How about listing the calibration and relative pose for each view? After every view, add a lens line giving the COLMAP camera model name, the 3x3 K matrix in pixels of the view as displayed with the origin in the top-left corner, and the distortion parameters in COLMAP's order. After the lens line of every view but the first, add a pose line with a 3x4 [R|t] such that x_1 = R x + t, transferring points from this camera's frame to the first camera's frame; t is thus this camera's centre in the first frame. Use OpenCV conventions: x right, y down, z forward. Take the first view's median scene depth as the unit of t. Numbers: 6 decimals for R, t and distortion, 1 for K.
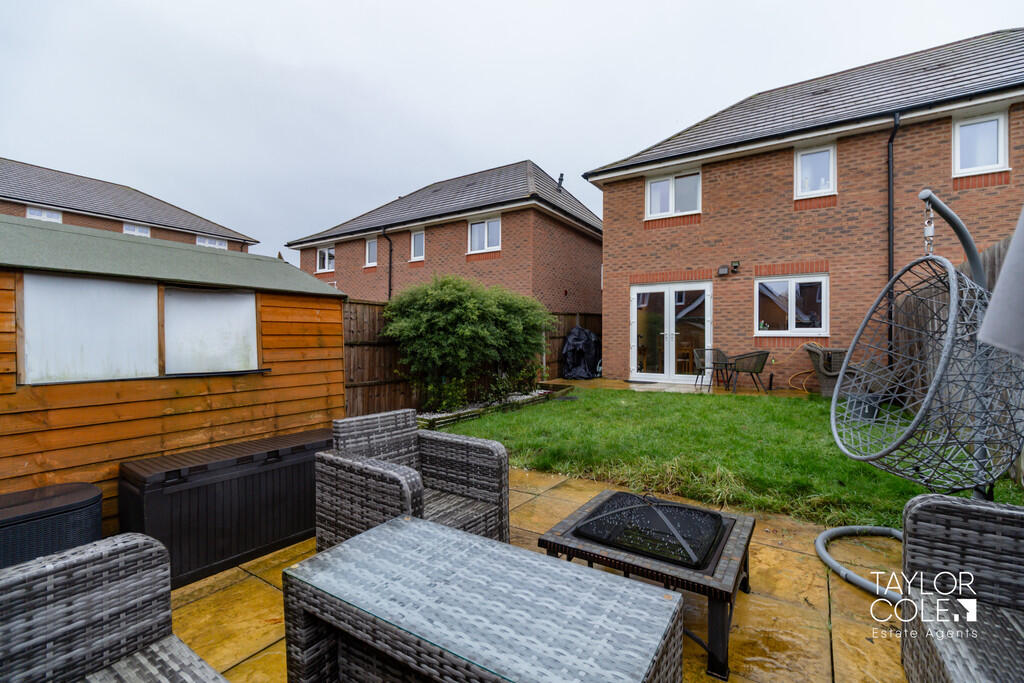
lens RADIAL K [[447.3, 0, 513.3], [0, 447.3, 339.8], [0, 0, 1]] dist [-0.003984, -0.000141]
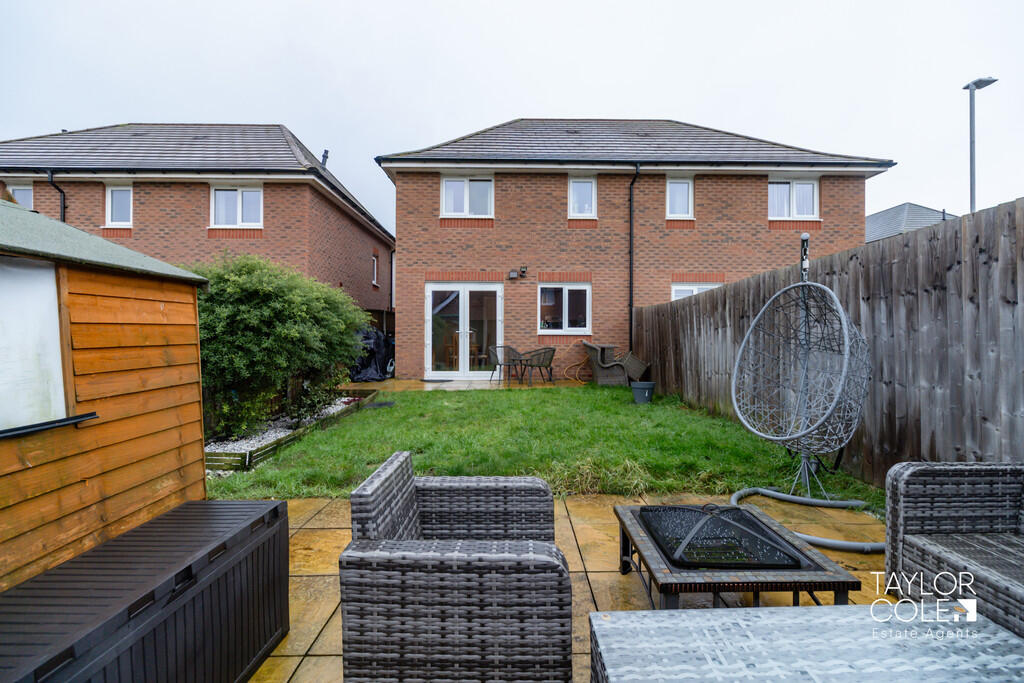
lens RADIAL K [[447.3, 0, 513.6], [0, 447.3, 337.5], [0, 0, 1]] dist [-0.003984, -0.000141]
pose [[0.828418, -0.006874, 0.560068, -0.167951], [0.003165, 0.999966, 0.007592, -0.010527], [-0.560101, -0.004517, 0.828412, 0.111987]]
